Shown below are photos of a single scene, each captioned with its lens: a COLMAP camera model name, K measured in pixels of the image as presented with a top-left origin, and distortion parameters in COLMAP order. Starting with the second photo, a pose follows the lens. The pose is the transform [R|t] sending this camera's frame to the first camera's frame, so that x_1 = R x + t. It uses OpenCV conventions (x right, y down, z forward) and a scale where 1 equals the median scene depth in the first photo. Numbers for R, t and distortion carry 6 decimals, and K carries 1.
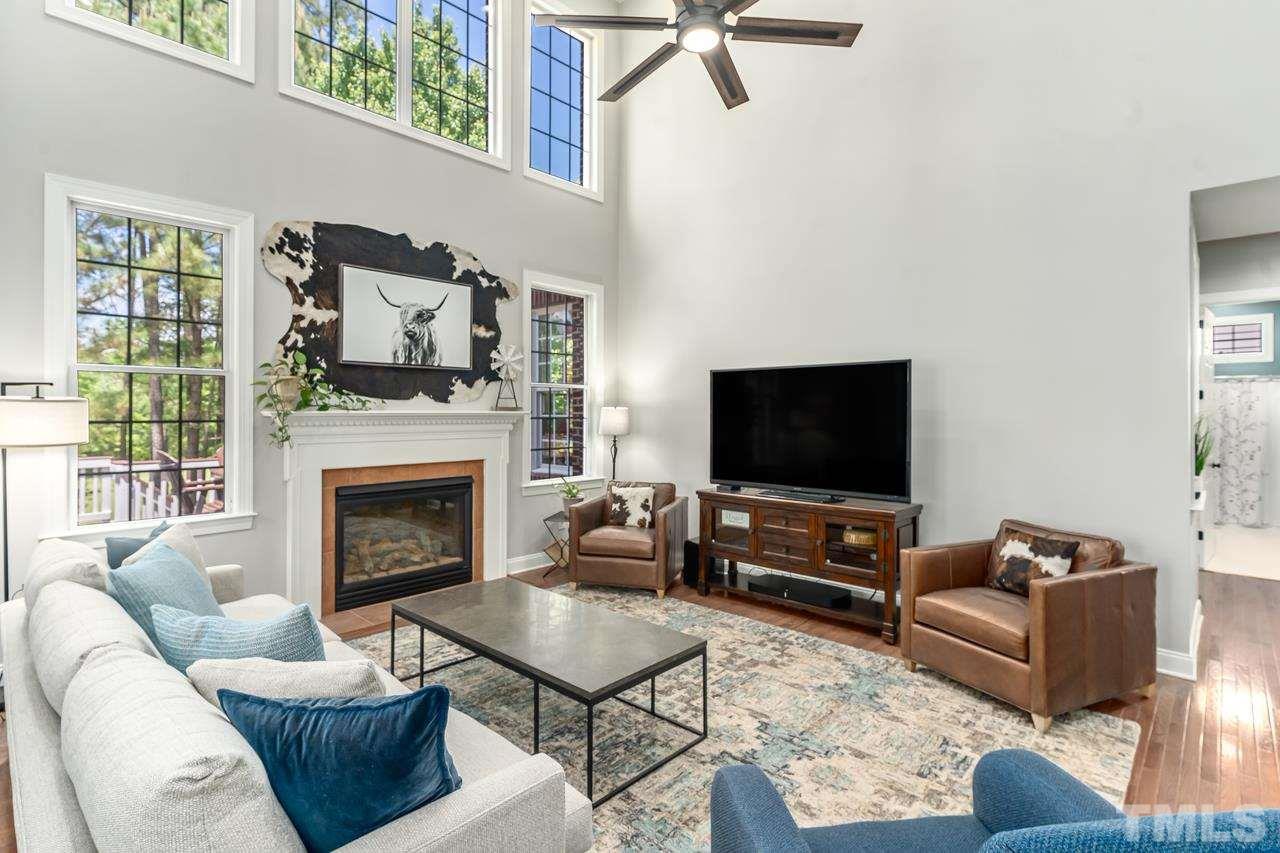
lens RADIAL K [[616.8, 0, 639.1], [0, 616.8, 408.3], [0, 0, 1]] dist [0.001317, -0.000617]
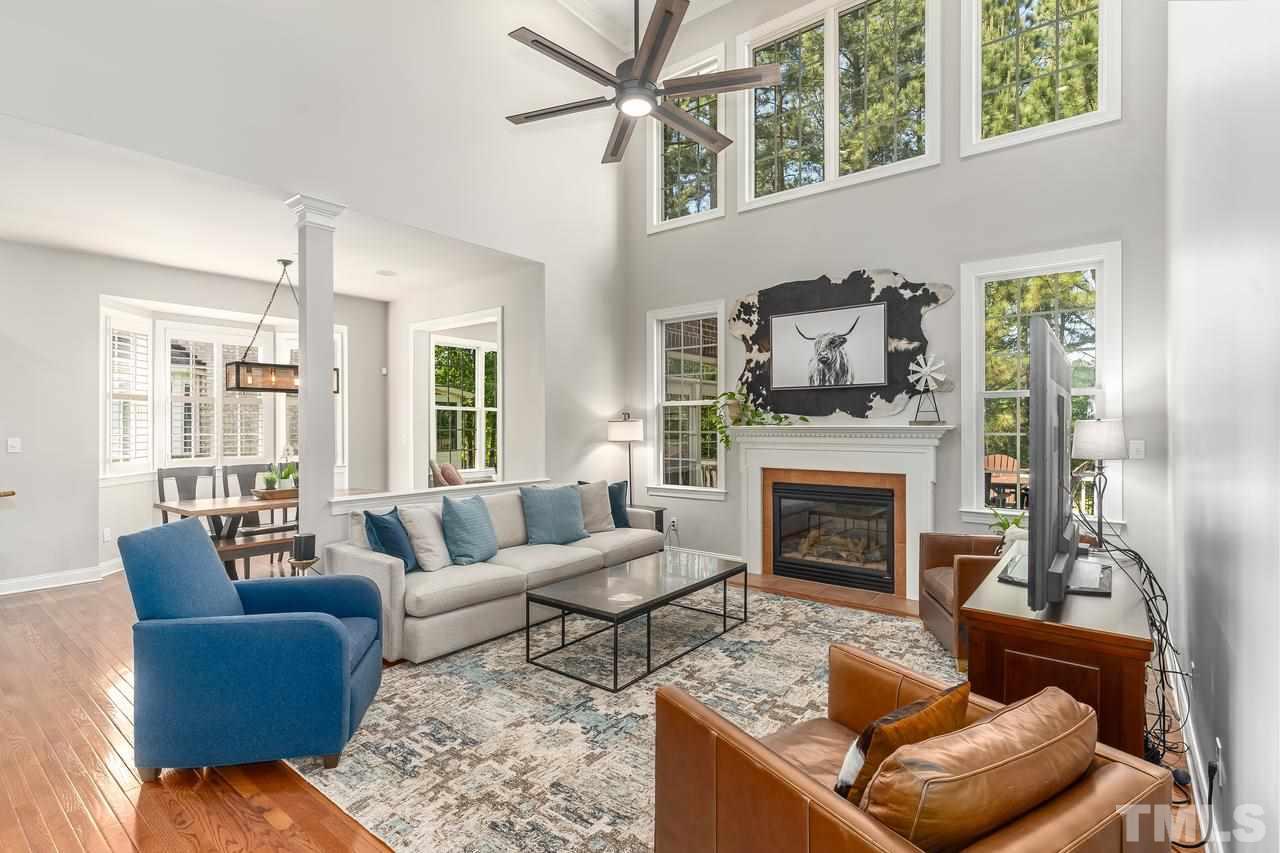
lens RADIAL K [[616.8, 0, 638.6], [0, 616.8, 425.9], [0, 0, 1]] dist [0.001317, -0.000617]
pose [[0.085751, -0.000127, -0.996317, 0.778978], [0.007039, 0.999975, 0.000478, 0.002311], [0.996292, -0.007055, 0.085750, 0.553792]]
